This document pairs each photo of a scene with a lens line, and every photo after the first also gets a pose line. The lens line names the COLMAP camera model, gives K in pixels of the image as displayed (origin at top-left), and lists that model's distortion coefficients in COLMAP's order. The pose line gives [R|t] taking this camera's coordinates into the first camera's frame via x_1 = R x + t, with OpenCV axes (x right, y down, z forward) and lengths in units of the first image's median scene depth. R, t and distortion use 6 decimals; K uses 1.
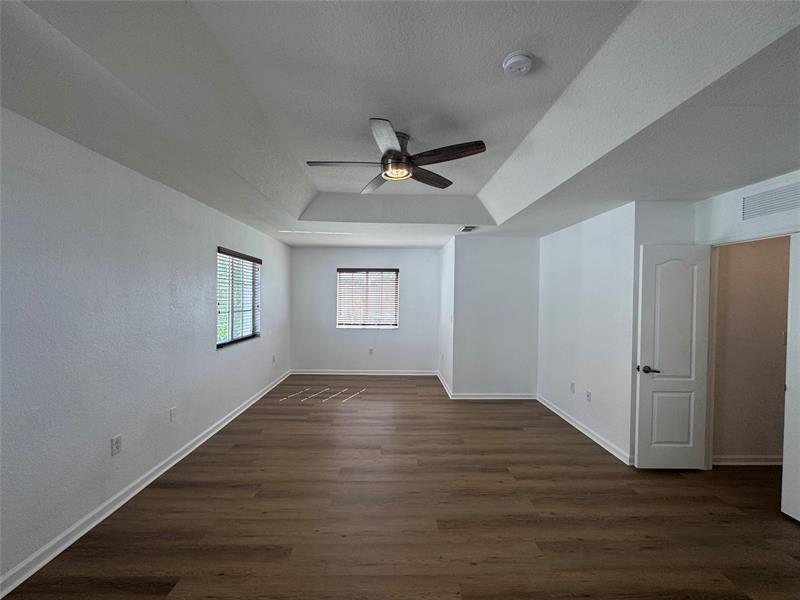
lens RADIAL K [[318.6, 0, 403.1], [0, 318.6, 301.0], [0, 0, 1]] dist [-0.002002, -0.000345]
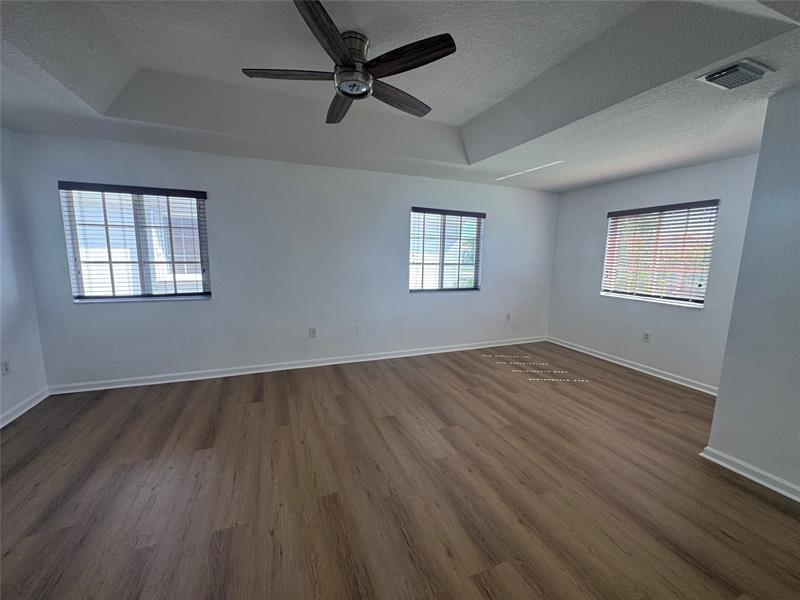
lens RADIAL K [[318.6, 0, 393.3], [0, 318.6, 298.1], [0, 0, 1]] dist [-0.002002, -0.000345]
pose [[0.347249, 0.125197, -0.929378, 0.435354], [-0.026582, 0.991964, 0.123696, 0.017611], [0.937396, -0.018249, 0.347787, 0.404968]]
